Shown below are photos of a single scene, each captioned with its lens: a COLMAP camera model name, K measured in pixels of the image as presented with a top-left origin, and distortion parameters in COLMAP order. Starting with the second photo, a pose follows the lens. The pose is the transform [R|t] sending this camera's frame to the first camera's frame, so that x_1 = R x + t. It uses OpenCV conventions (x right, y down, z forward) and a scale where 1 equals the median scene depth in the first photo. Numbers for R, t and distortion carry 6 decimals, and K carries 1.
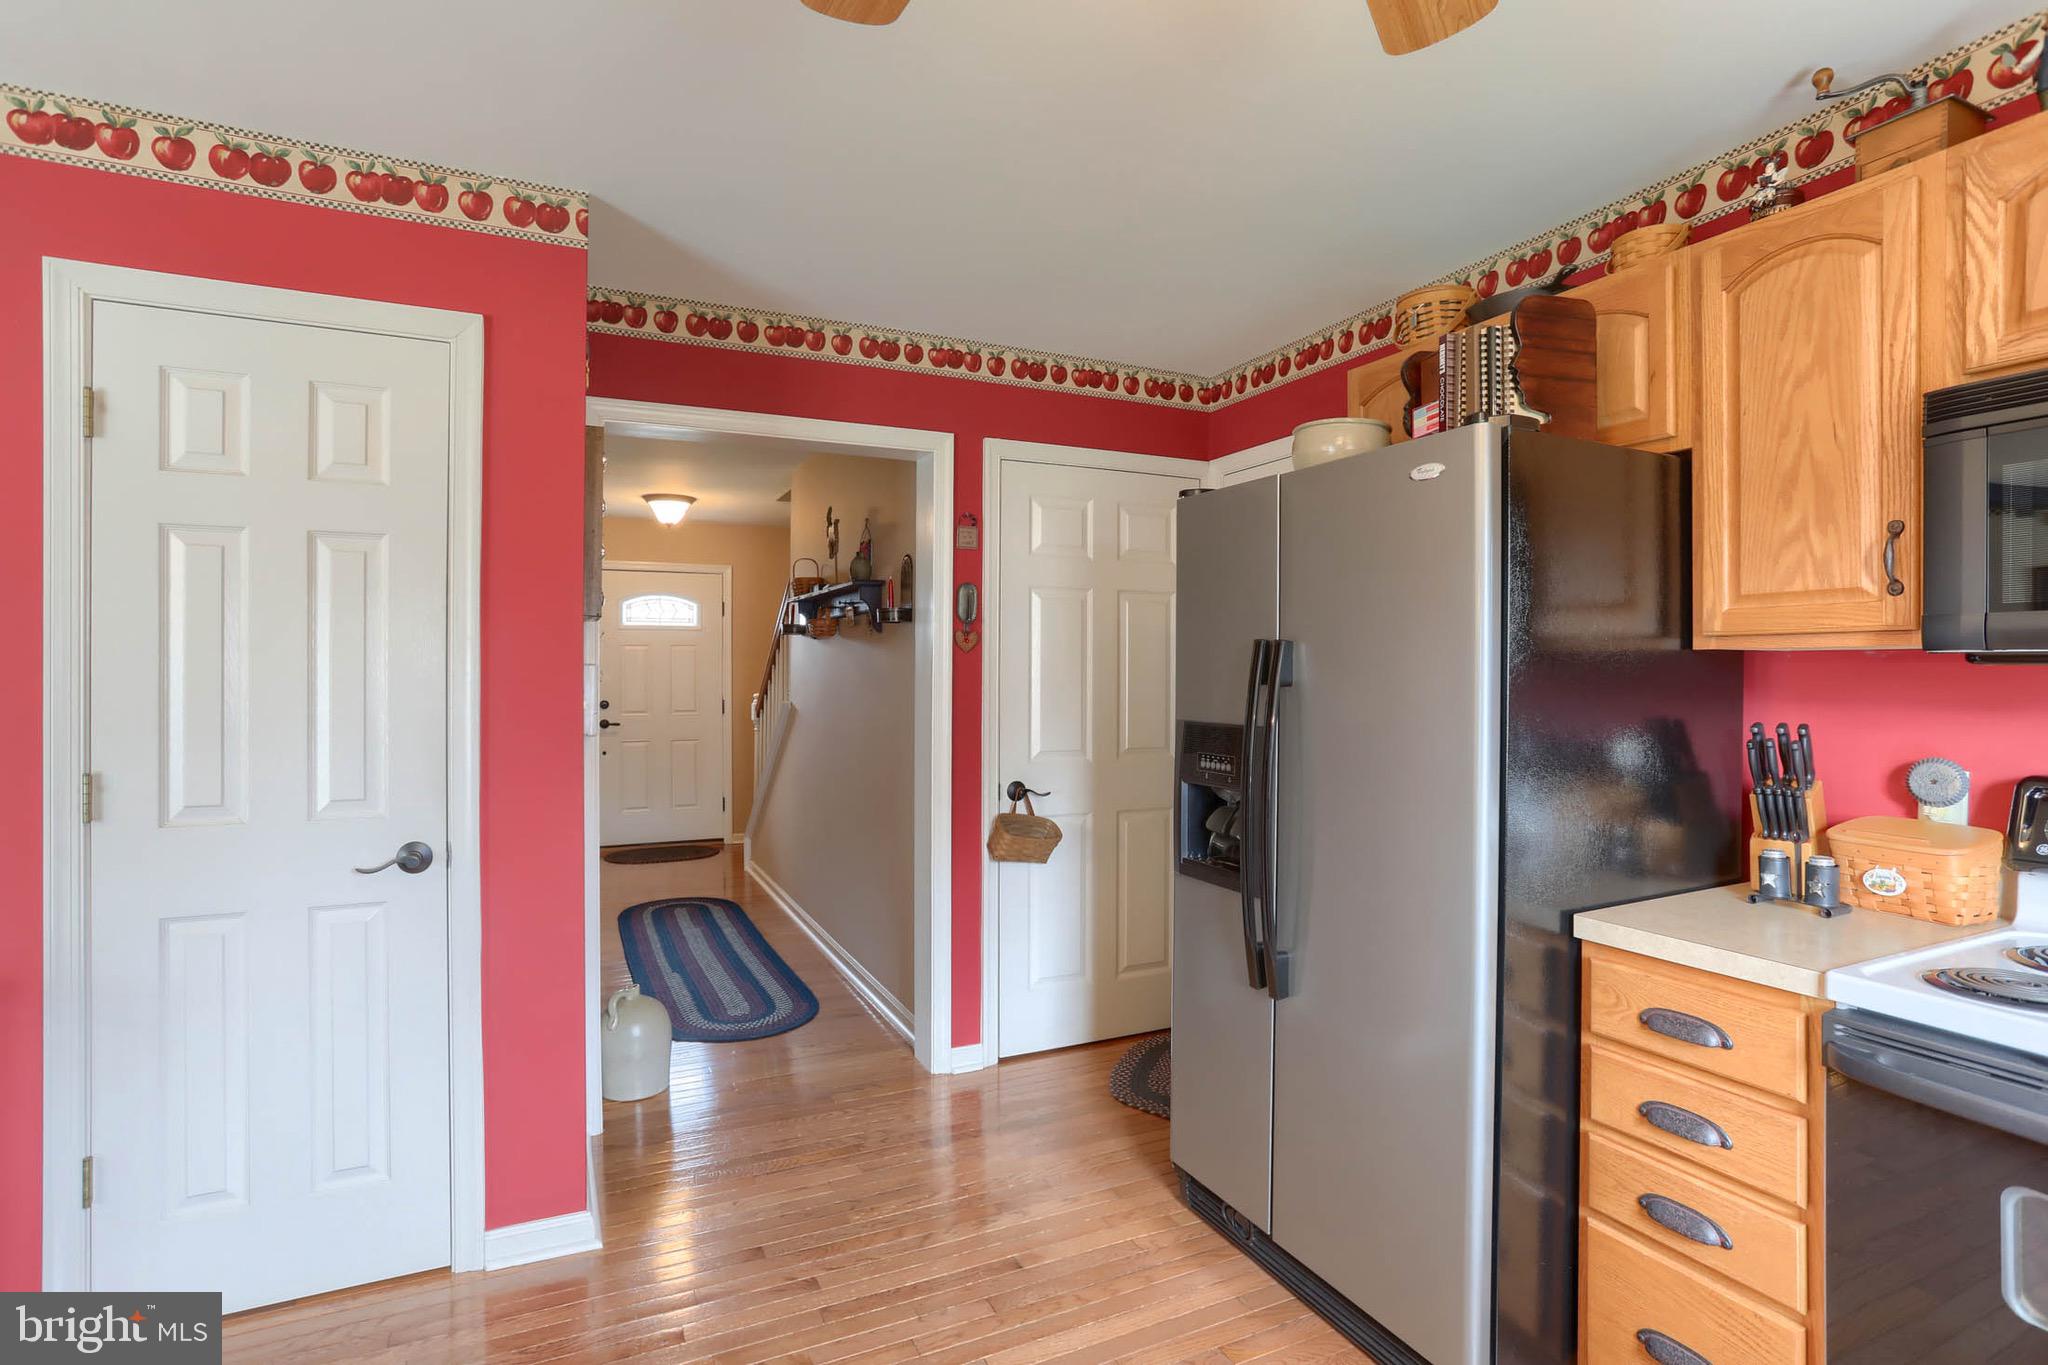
lens RADIAL K [[1007.9, 0, 1019.5], [0, 1007.9, 675.7], [0, 0, 1]] dist [-0.051805, 0.031385]
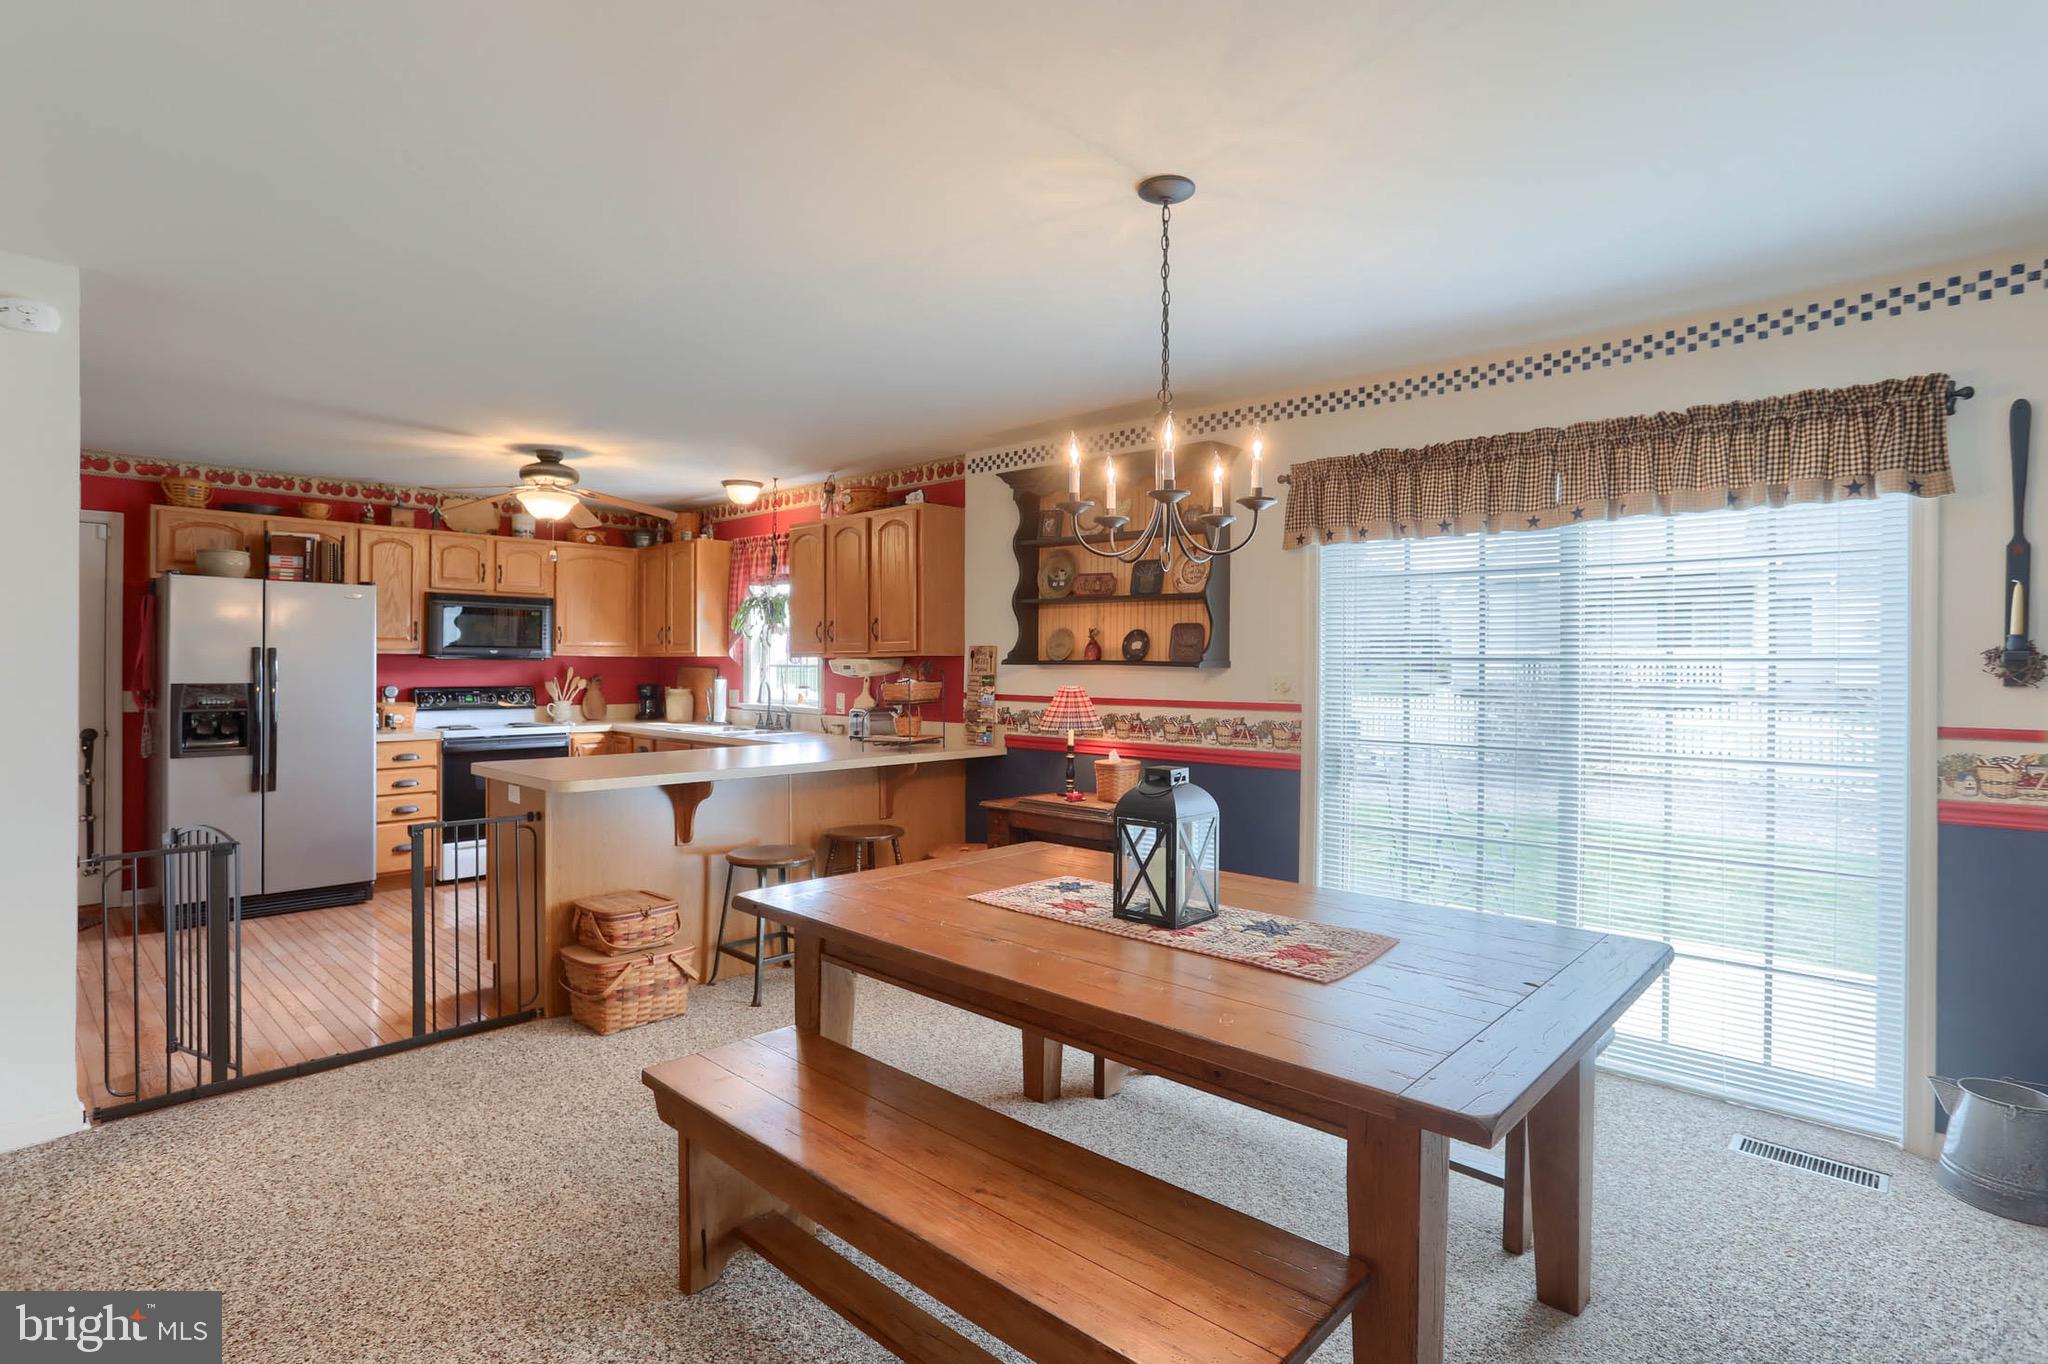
lens RADIAL K [[1022.1, 0, 1029.3], [0, 1022.1, 662.3], [0, 0, 1]] dist [-0.057190, 0.033365]
pose [[-0.368559, -0.003927, 0.929596, -3.320099], [-0.003288, 0.999990, 0.002920, -0.014402], [-0.929599, -0.001980, -0.368568, 0.202917]]
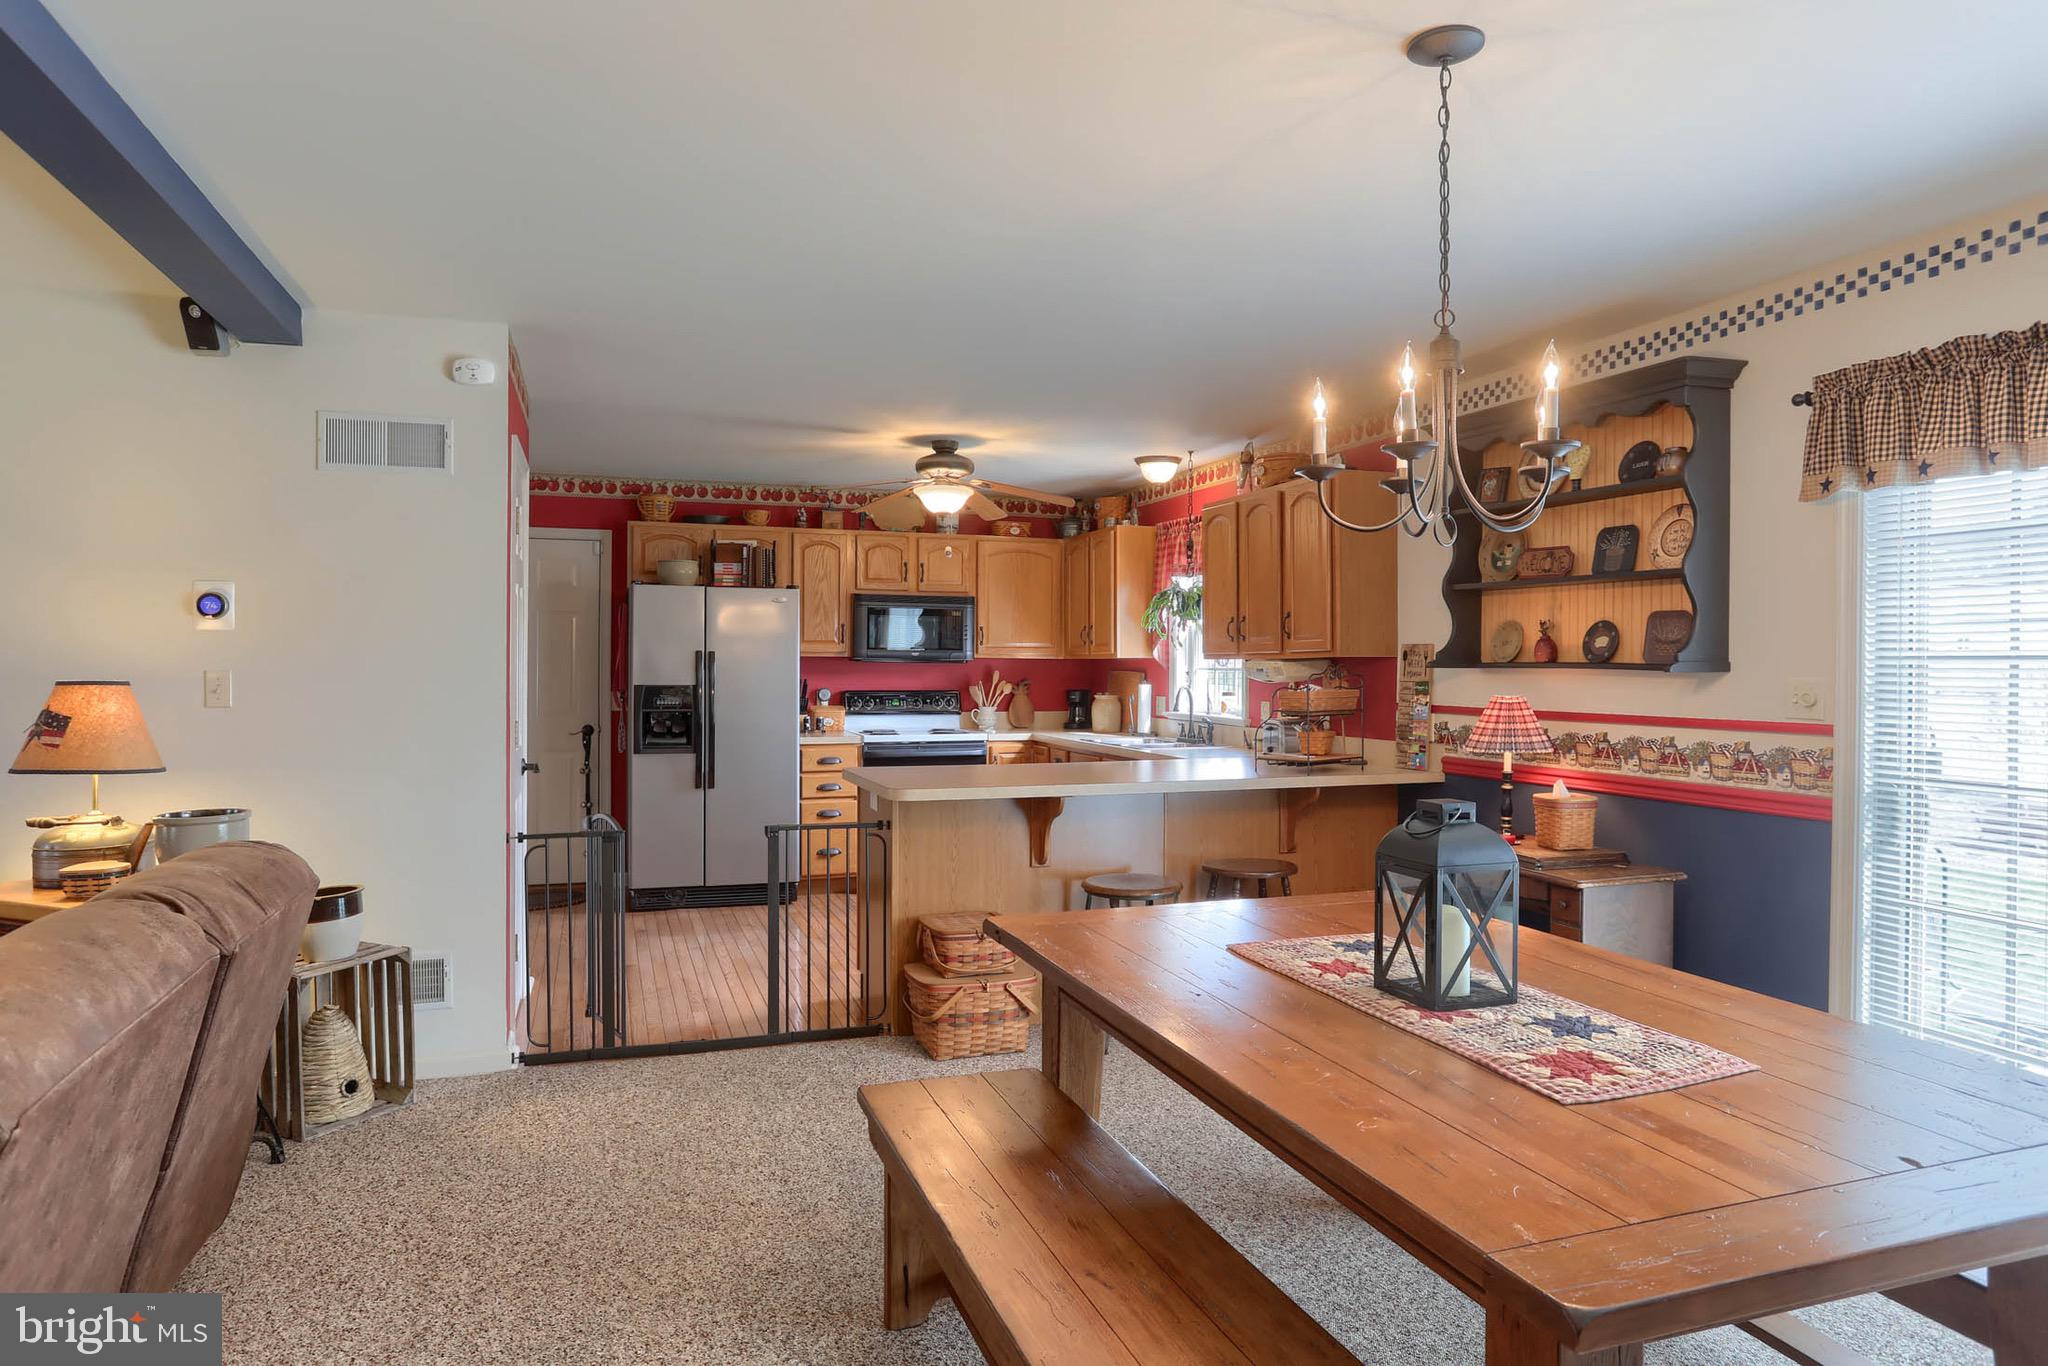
lens RADIAL K [[1231.6, 0, 1018.6], [0, 1231.6, 668.2], [0, 0, 1]] dist [-0.065449, 0.062777]
pose [[0.110021, -0.006184, 0.993910, -3.415150], [-0.000663, 0.999980, 0.006295, -0.014071], [-0.993929, -0.001352, 0.110014, -0.173170]]
